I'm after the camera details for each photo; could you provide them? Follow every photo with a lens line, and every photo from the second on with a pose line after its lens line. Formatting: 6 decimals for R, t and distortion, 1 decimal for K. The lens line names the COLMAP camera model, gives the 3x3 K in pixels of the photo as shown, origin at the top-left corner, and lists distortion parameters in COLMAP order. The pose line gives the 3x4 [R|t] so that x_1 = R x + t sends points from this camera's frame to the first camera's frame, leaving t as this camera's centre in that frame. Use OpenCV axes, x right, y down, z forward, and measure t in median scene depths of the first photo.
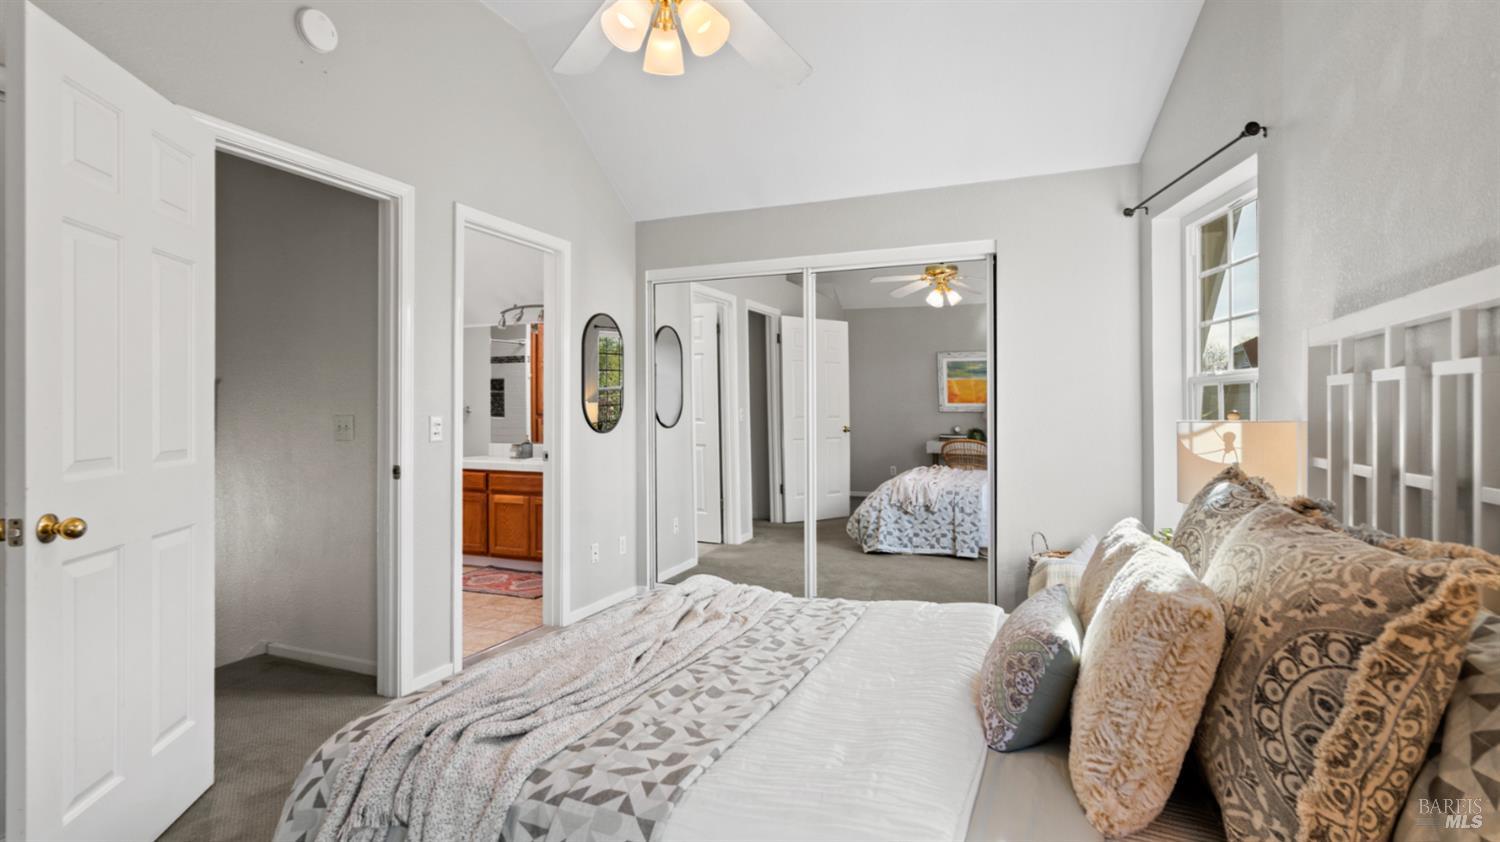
lens RADIAL K [[723.5, 0, 751.9], [0, 723.5, 415.8], [0, 0, 1]] dist [0.001476, 0.000157]
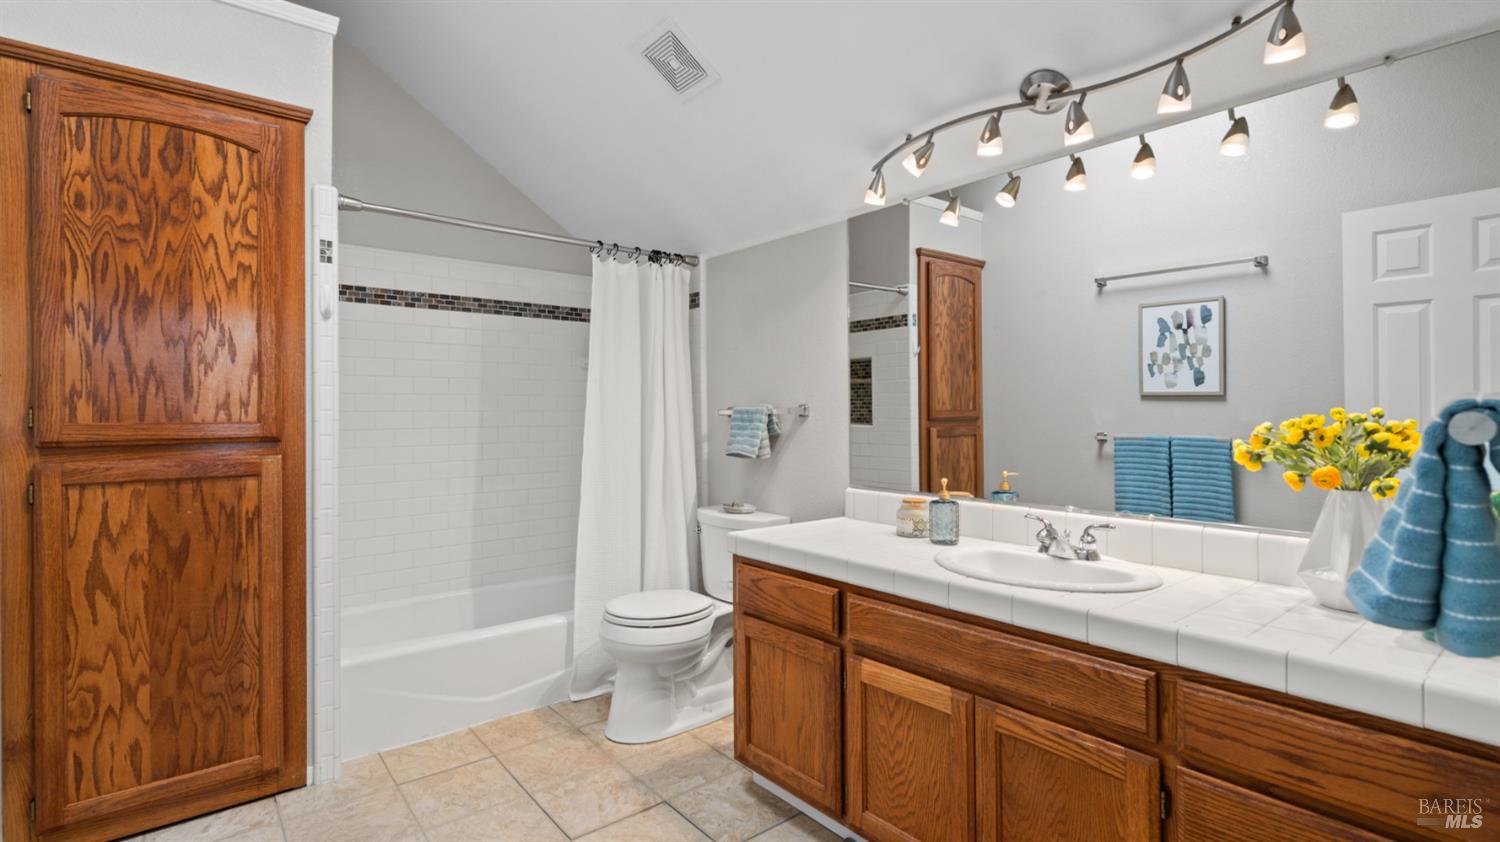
lens RADIAL K [[701.3, 0, 751.6], [0, 701.3, 417.9], [0, 0, 1]] dist [-0.000227, -0.000718]
pose [[0.883513, -0.007743, -0.468342, -0.167960], [0.006899, 0.999970, -0.003518, -0.002366], [0.468355, -0.000123, 0.883540, 0.468472]]
